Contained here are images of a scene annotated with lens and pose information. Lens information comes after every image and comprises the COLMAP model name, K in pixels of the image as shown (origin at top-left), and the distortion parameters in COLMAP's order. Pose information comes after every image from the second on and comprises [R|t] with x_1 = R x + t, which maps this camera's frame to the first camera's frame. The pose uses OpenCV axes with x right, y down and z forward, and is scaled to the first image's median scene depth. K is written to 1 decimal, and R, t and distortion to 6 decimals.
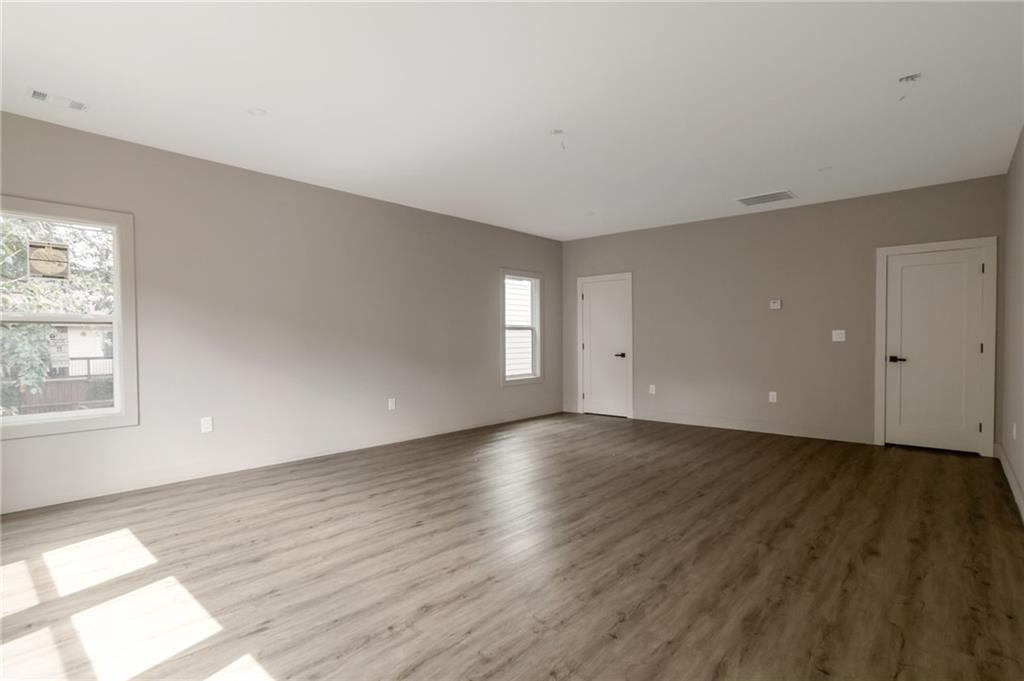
lens RADIAL K [[520.2, 0, 513.0], [0, 520.2, 344.0], [0, 0, 1]] dist [-0.058979, 0.033938]
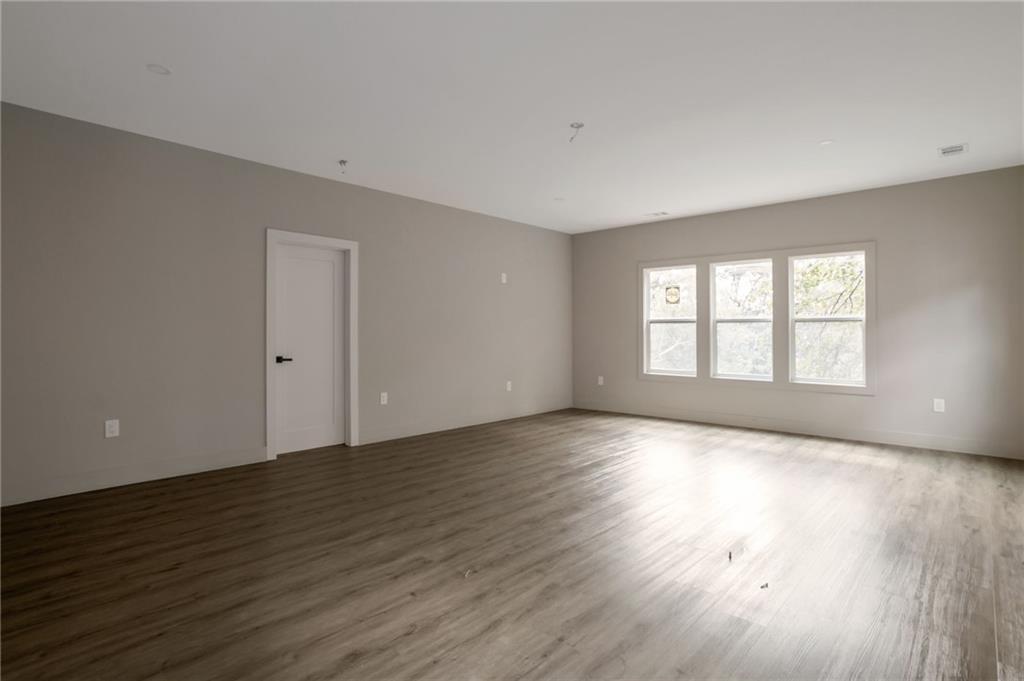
lens RADIAL K [[520.2, 0, 513.0], [0, 520.2, 344.0], [0, 0, 1]] dist [-0.058979, 0.033938]
pose [[-0.999809, 0.003379, 0.019262, 0.200008], [0.004058, 0.999369, 0.035283, -0.027927], [-0.019130, 0.035354, -0.999192, 2.096234]]
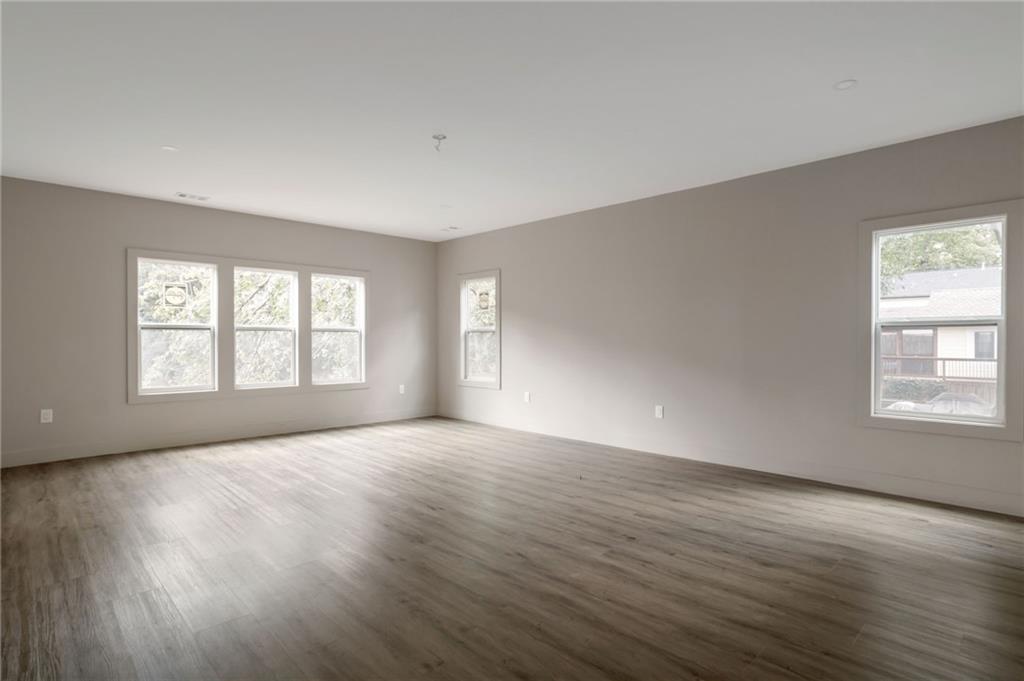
lens RADIAL K [[520.2, 0, 513.0], [0, 520.2, 344.0], [0, 0, 1]] dist [-0.058979, 0.033938]
pose [[-0.073716, 0.010545, -0.997223, 1.126979], [-0.010957, 0.999875, 0.011383, -0.020679], [0.997219, 0.011766, -0.073592, 1.287026]]
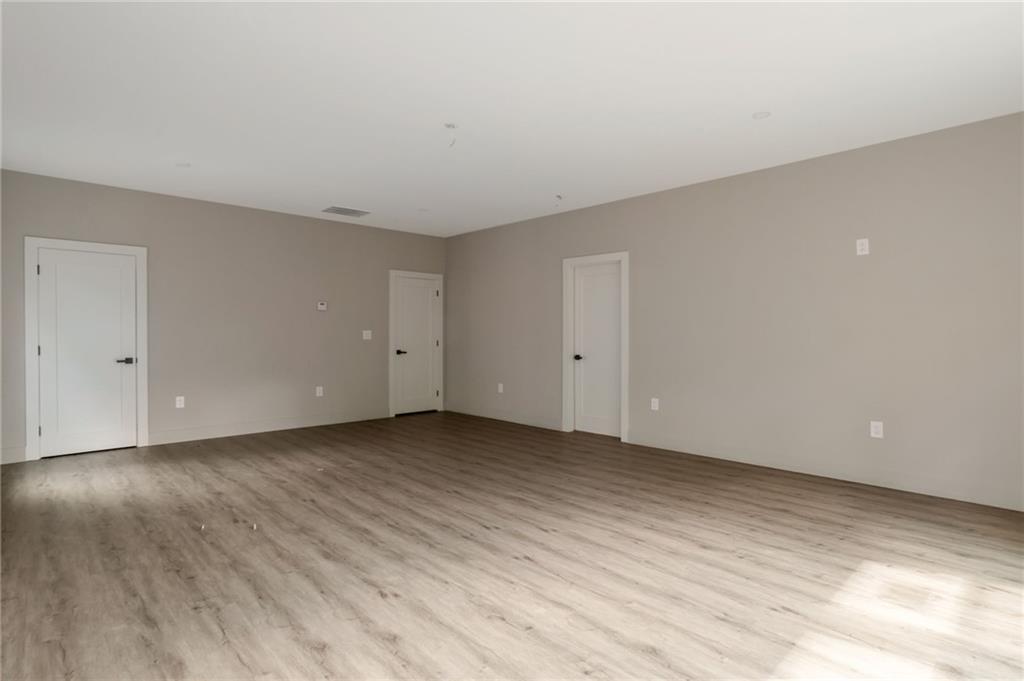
lens RADIAL K [[520.2, 0, 513.0], [0, 520.2, 344.0], [0, 0, 1]] dist [-0.058979, 0.033938]
pose [[0.073566, -0.011994, 0.997218, -0.922618], [0.009636, 0.999890, 0.011315, -0.009364], [-0.997244, 0.008776, 0.073673, 0.860090]]
